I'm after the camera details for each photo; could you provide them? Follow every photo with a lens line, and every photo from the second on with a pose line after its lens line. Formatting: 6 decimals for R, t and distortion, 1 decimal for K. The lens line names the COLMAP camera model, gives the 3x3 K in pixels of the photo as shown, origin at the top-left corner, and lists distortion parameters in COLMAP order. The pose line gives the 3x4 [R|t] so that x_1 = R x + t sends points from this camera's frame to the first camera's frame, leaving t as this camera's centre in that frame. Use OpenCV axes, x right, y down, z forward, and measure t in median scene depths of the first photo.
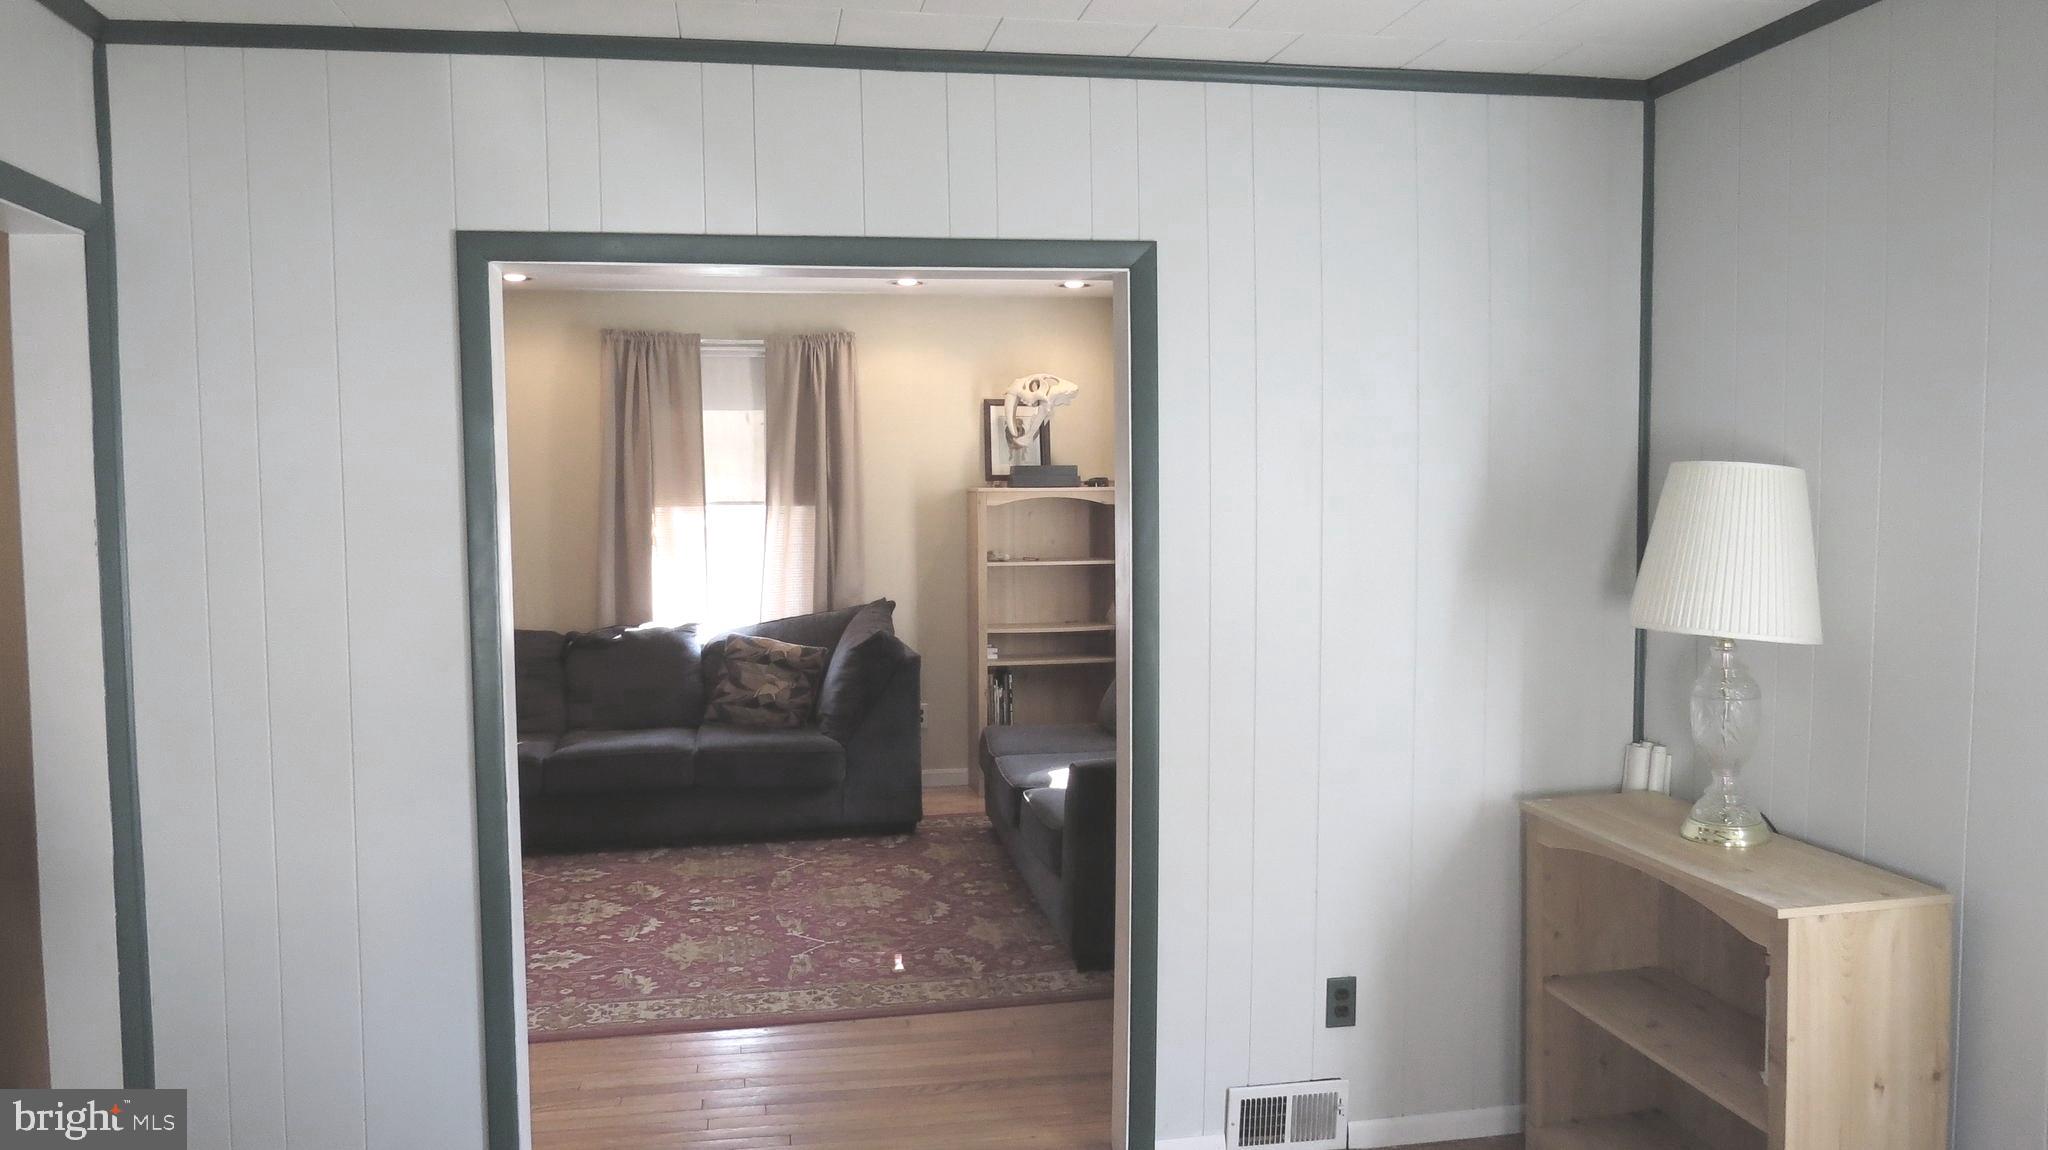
lens RADIAL K [[1450.3, 0, 1018.3], [0, 1450.3, 585.0], [0, 0, 1]] dist [-0.019672, -0.009771]
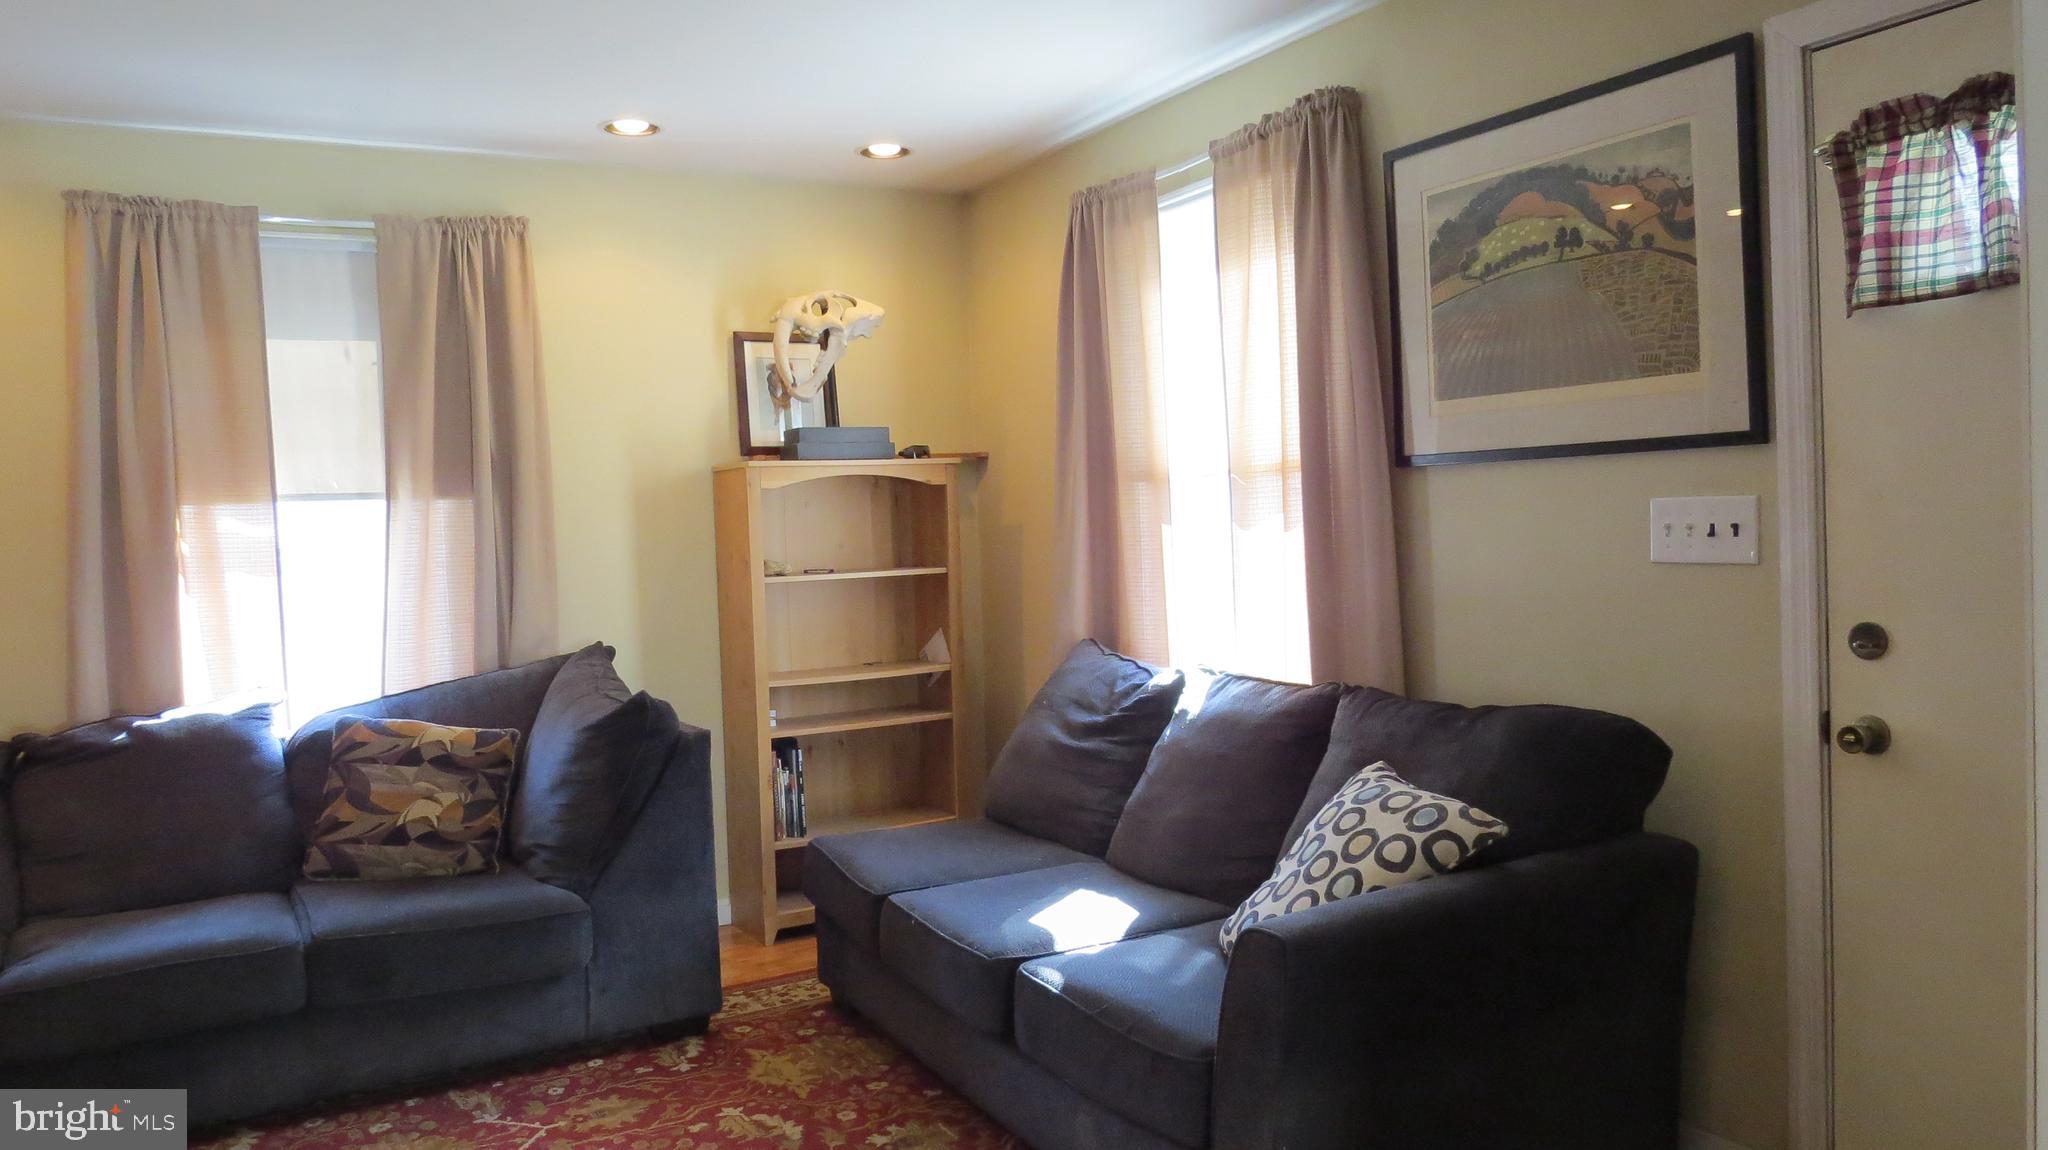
lens RADIAL K [[1450.3, 0, 1030.0], [0, 1450.3, 581.1], [0, 0, 1]] dist [-0.019672, -0.009771]
pose [[0.946694, -0.044155, 0.319094, -0.116988], [0.055812, 0.998063, -0.027476, 0.010484], [-0.317263, 0.043821, 0.947325, 0.359249]]
